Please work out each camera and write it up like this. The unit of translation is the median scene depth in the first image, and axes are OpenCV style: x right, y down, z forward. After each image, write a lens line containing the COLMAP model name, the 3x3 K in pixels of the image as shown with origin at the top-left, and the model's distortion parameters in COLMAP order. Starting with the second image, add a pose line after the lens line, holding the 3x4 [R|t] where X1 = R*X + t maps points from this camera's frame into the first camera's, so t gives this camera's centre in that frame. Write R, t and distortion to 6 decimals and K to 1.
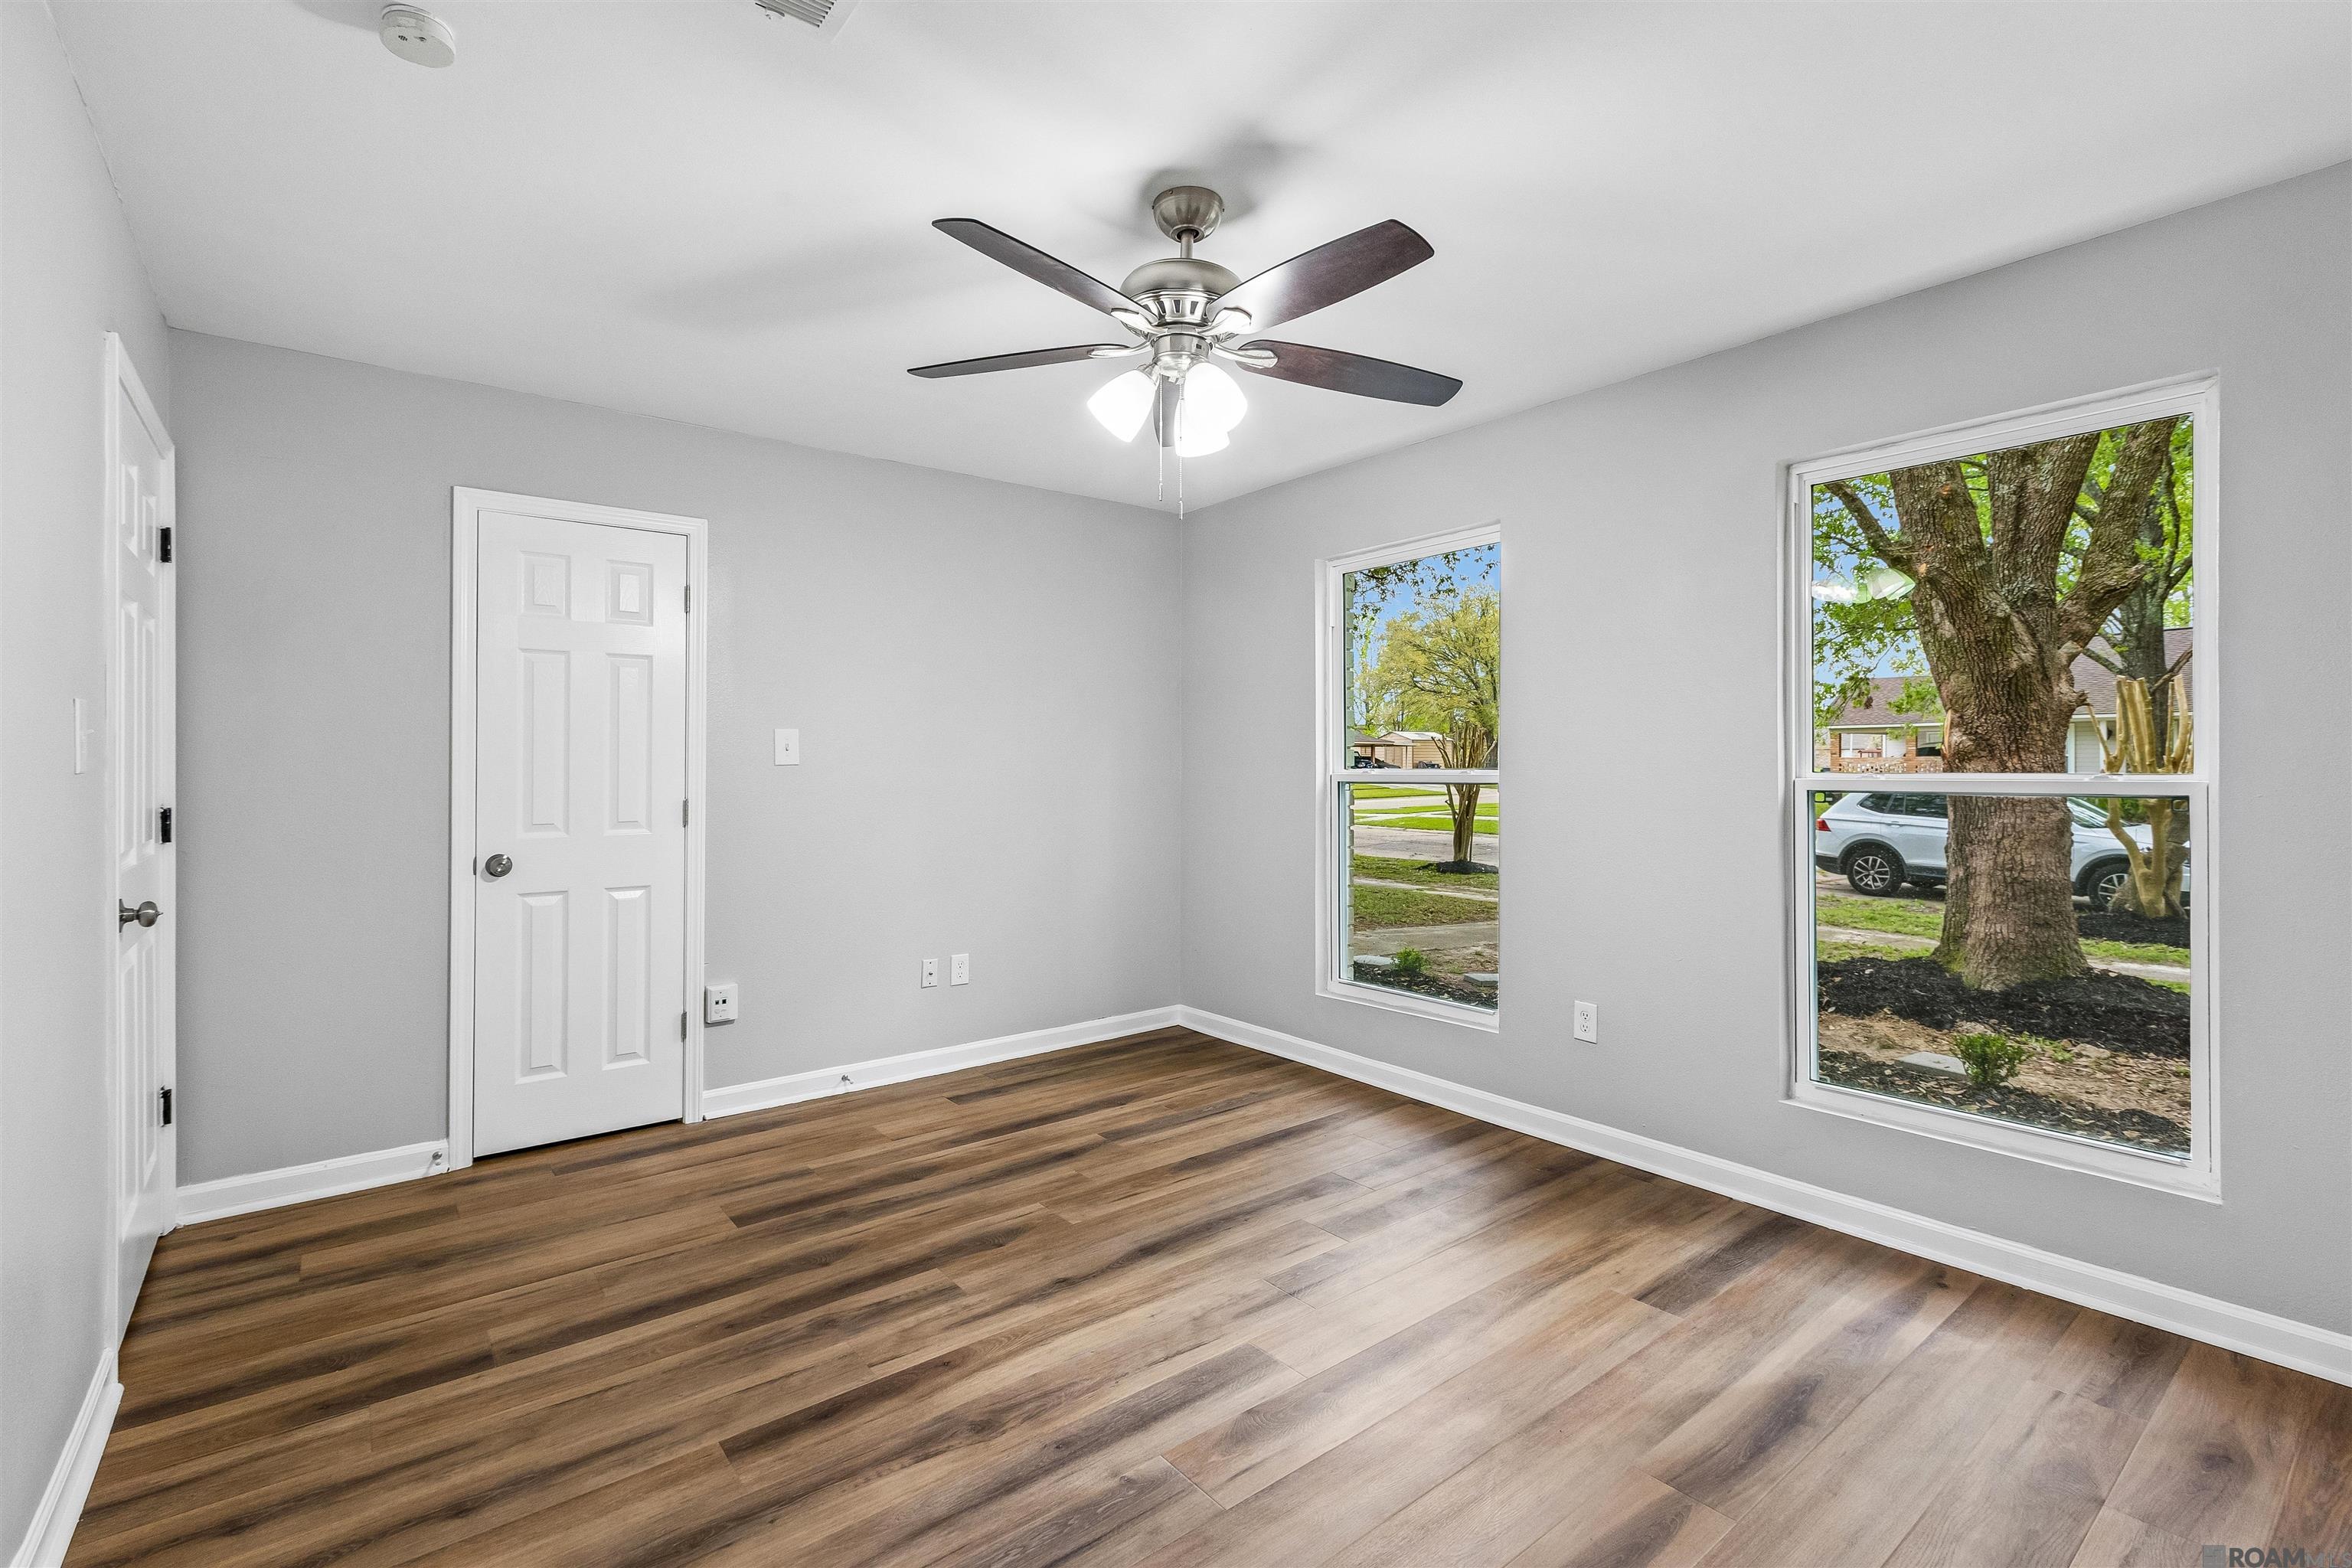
lens RADIAL K [[1051.1, 0, 1174.9], [0, 1051.1, 752.3], [0, 0, 1]] dist [0.001096, -0.000191]
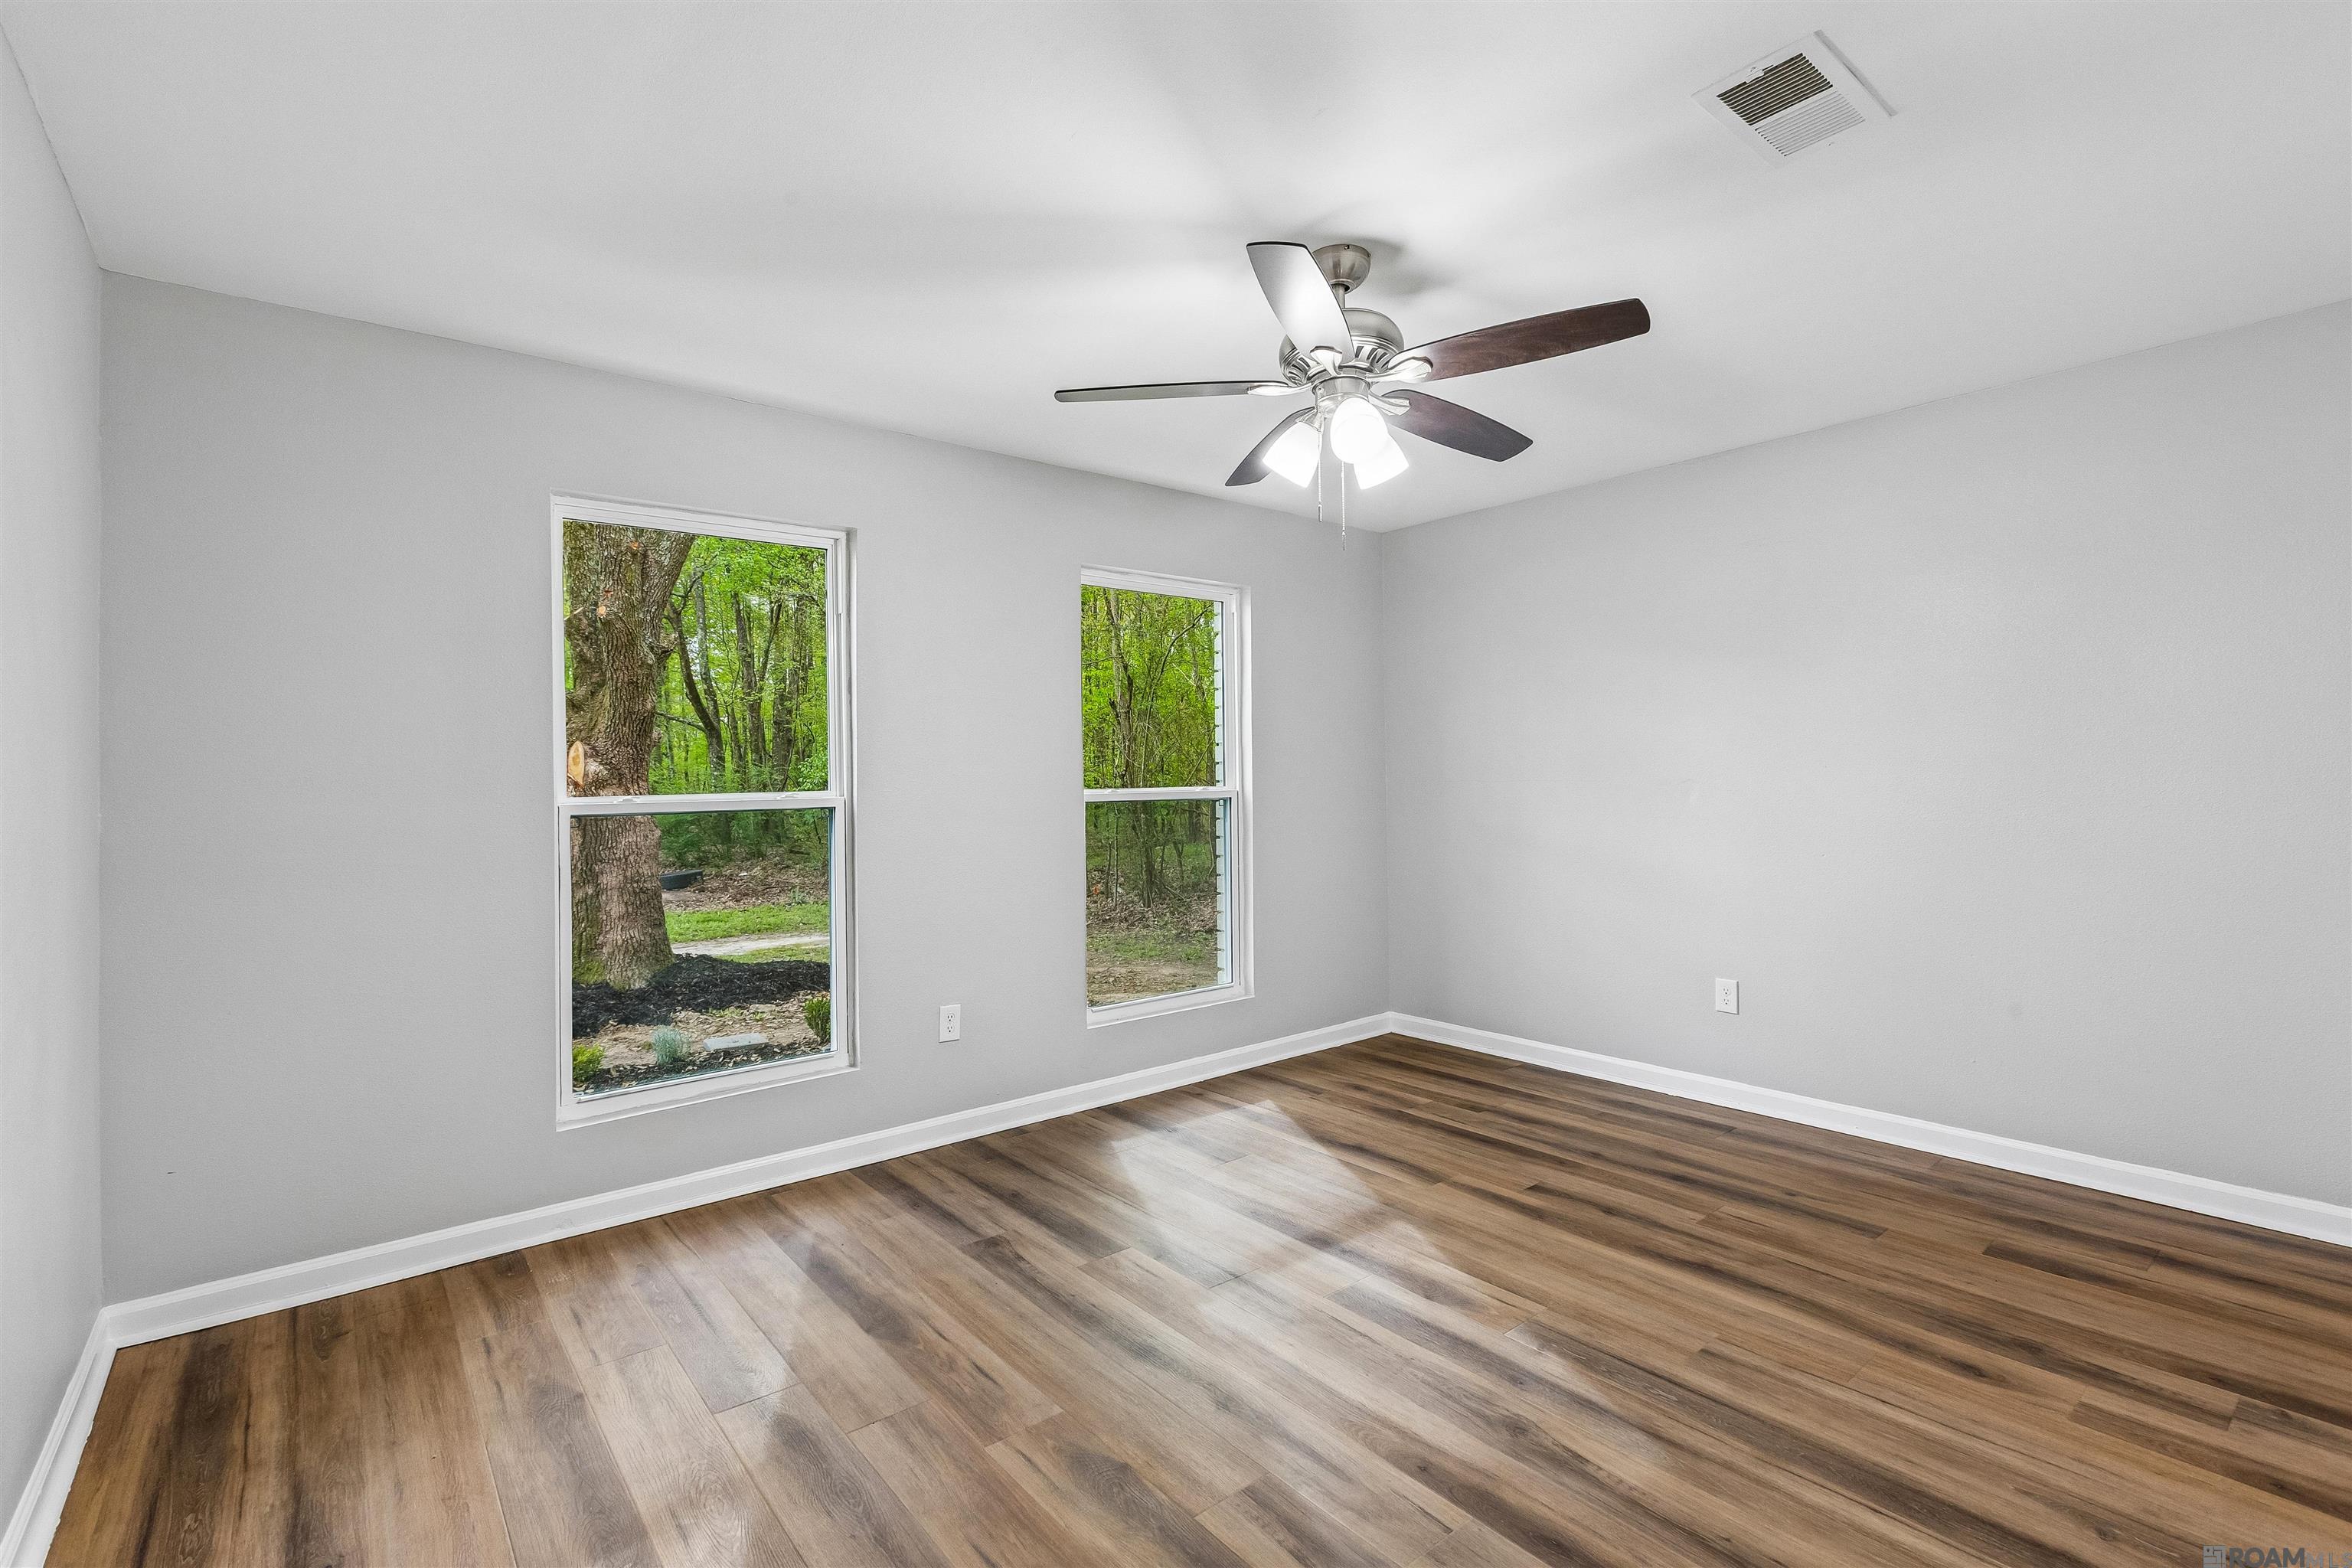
lens RADIAL K [[1049.0, 0, 1179.9], [0, 1049.0, 778.9], [0, 0, 1]] dist [0.002787, -0.000326]
pose [[-0.013233, 0.005712, 0.999896, -0.711171], [0.001625, 0.999982, -0.005691, 0.011040], [-0.999911, 0.001549, -0.013242, 0.793867]]
